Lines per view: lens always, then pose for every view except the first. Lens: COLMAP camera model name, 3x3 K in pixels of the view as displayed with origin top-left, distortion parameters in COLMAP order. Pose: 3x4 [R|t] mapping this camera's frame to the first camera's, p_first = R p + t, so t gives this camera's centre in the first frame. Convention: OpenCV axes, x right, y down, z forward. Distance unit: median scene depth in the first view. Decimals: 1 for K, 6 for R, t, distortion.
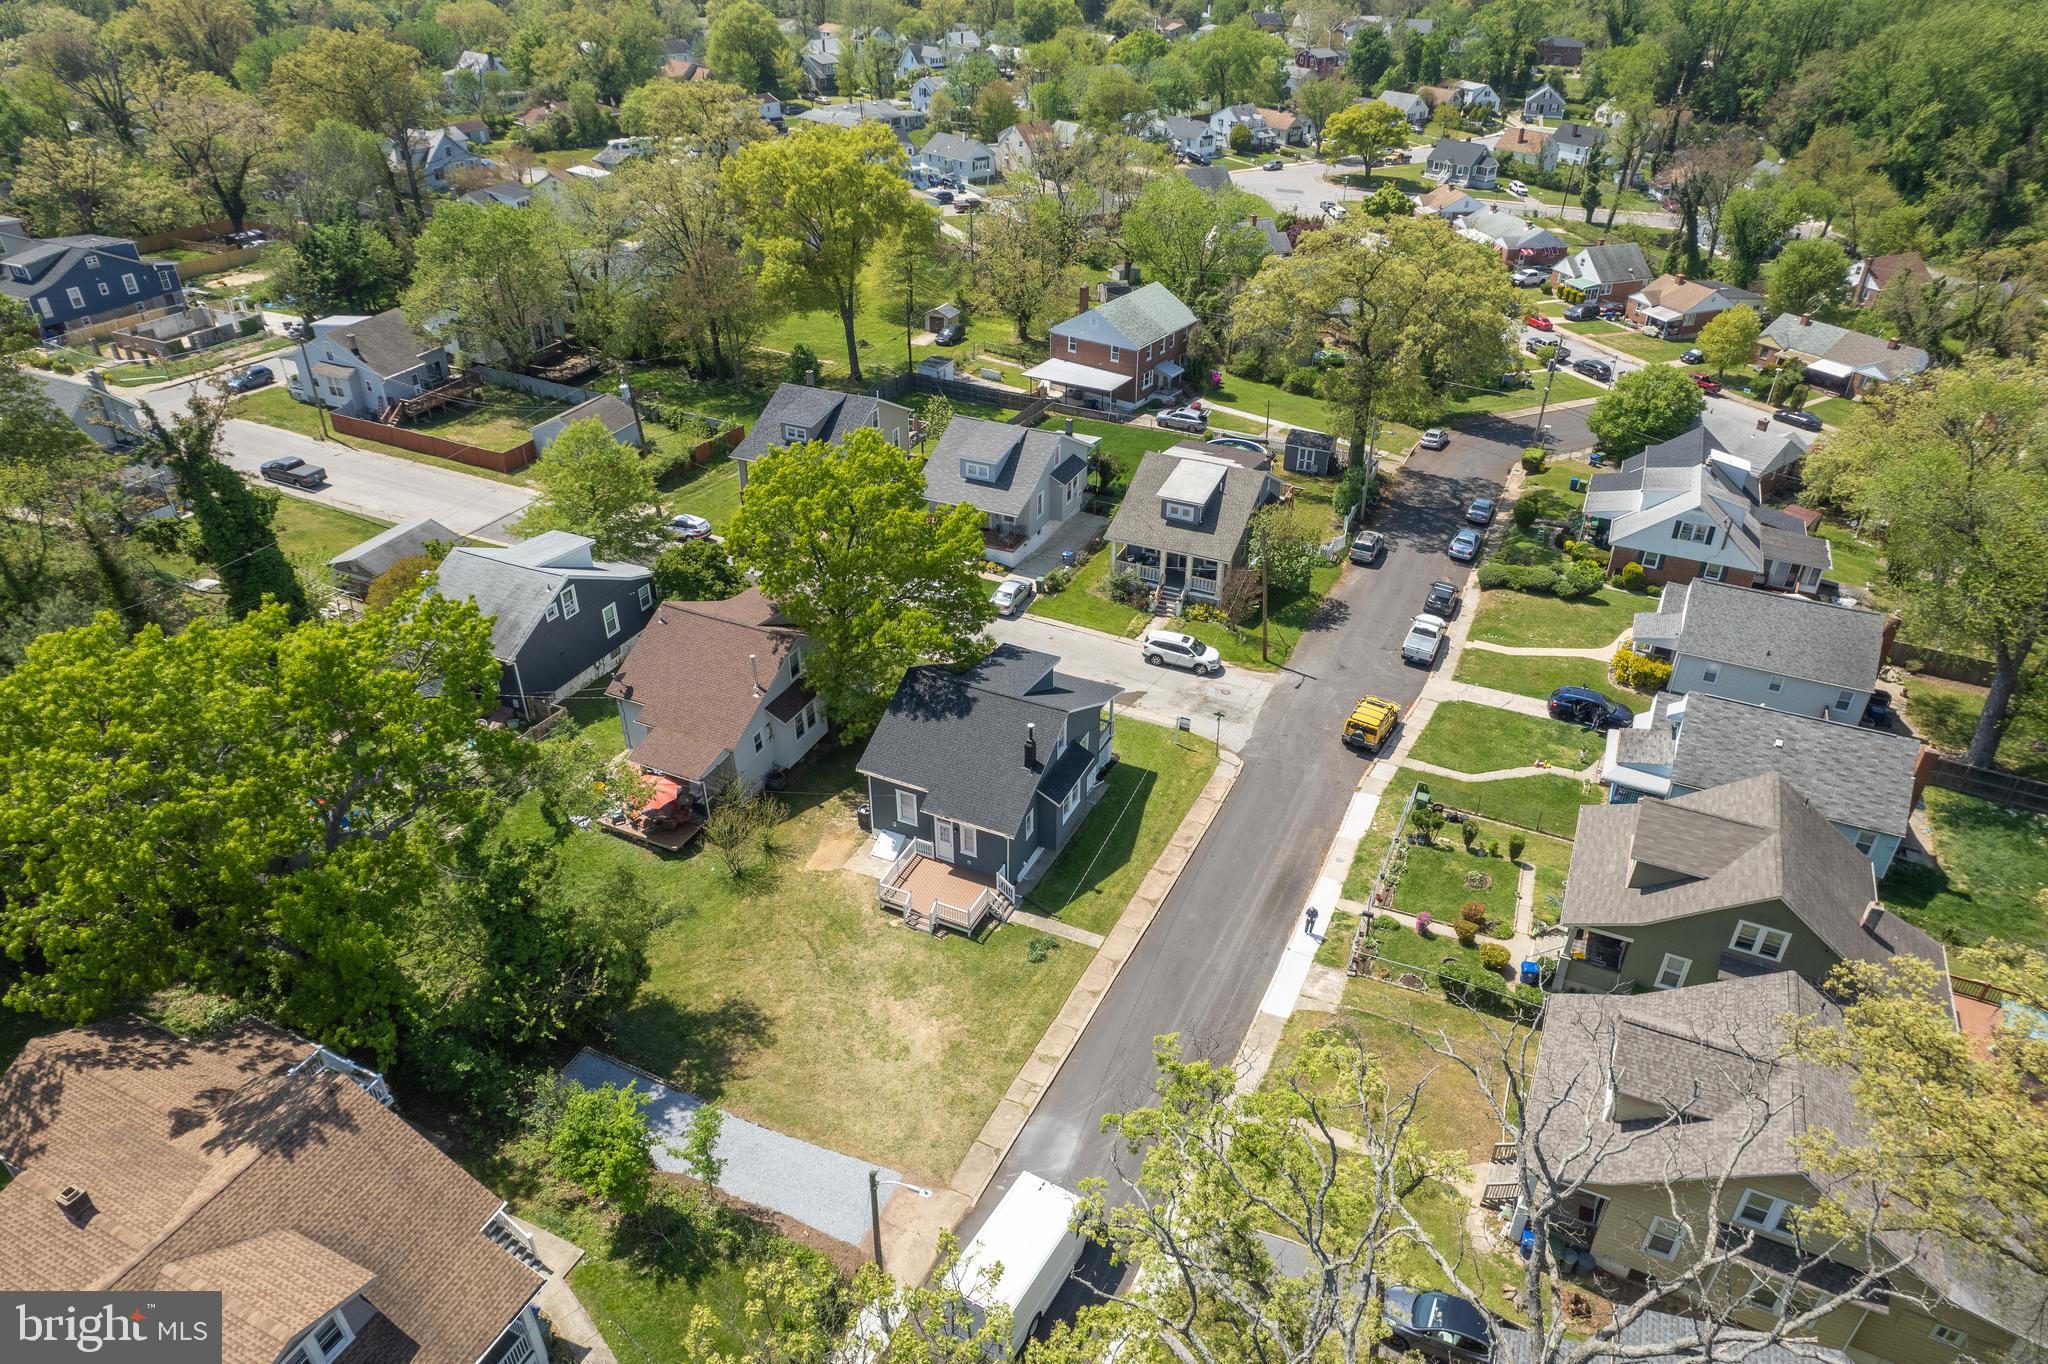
lens RADIAL K [[1286.3, 0, 1024.0], [0, 1286.3, 682.0], [0, 0, 1]] dist [-0.006915, -0.003365]
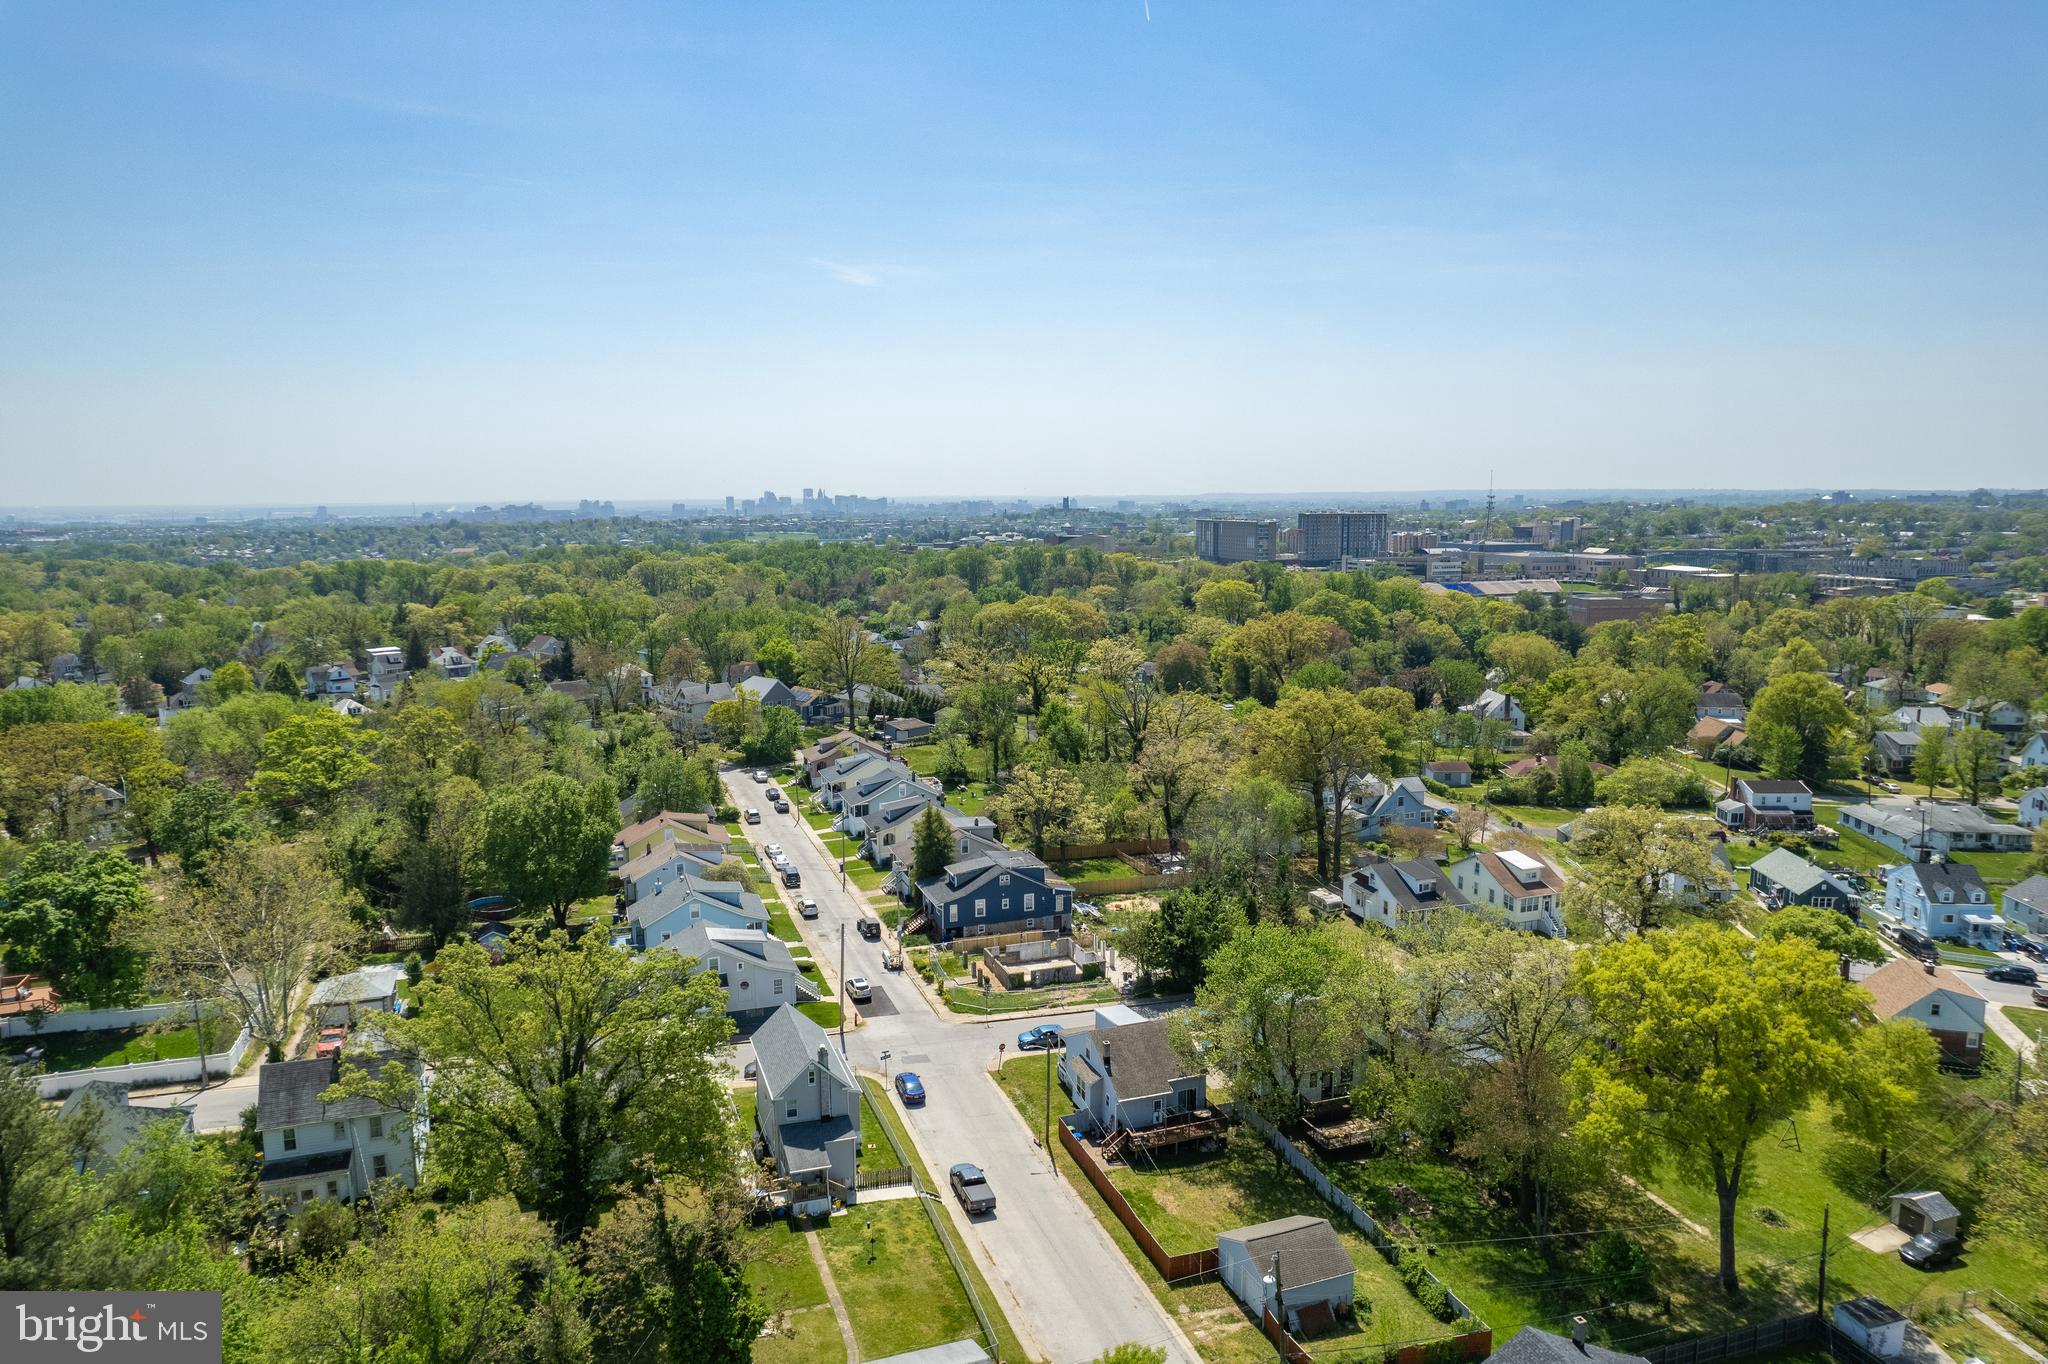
lens RADIAL K [[1278.0, 0, 1024.0], [0, 1278.0, 682.0], [0, 0, 1]] dist [-0.005772, 0.004120]
pose [[0.700216, 0.092478, -0.707916, 0.052577], [-0.372628, 0.893137, -0.251902, -0.209851], [0.608971, 0.440175, 0.659849, 0.203591]]
